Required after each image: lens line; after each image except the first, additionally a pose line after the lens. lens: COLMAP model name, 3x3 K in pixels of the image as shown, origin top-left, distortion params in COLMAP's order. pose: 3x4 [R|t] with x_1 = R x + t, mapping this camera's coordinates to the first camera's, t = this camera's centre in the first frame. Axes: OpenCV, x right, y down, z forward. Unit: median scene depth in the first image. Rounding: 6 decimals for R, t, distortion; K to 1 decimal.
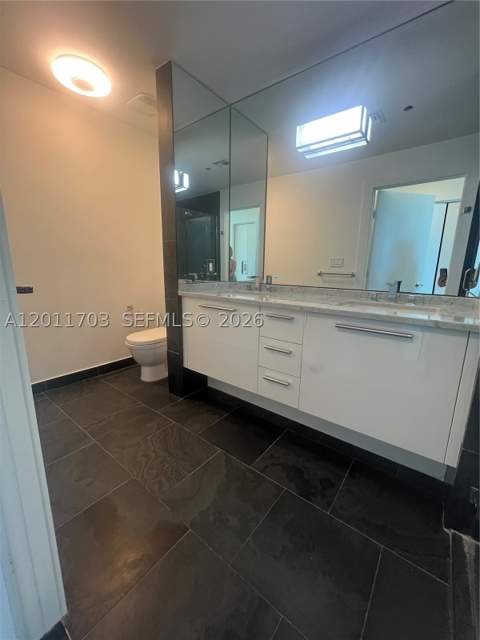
lens RADIAL K [[257.1, 0, 240.0], [0, 257.1, 320.0], [0, 0, 1]] dist [0.001446, 0.000085]
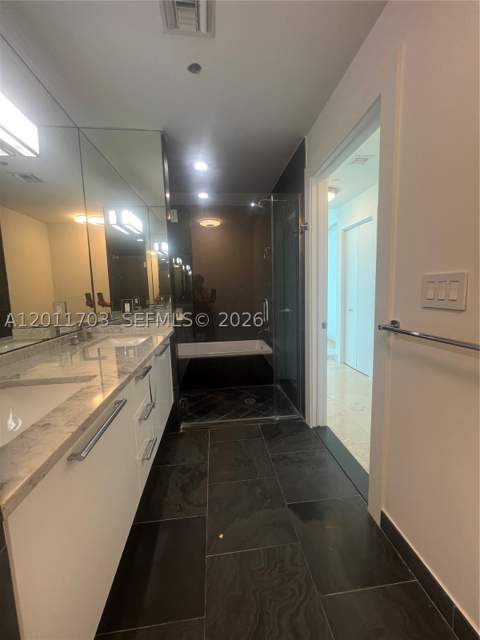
lens RADIAL K [[257.1, 0, 240.0], [0, 257.1, 320.0], [0, 0, 1]] dist [0.001446, 0.000085]
pose [[-0.701860, -0.073649, 0.708497, -0.733774], [0.168297, 0.949335, 0.265405, -0.392620], [-0.692147, 0.305516, -0.653905, 1.426896]]
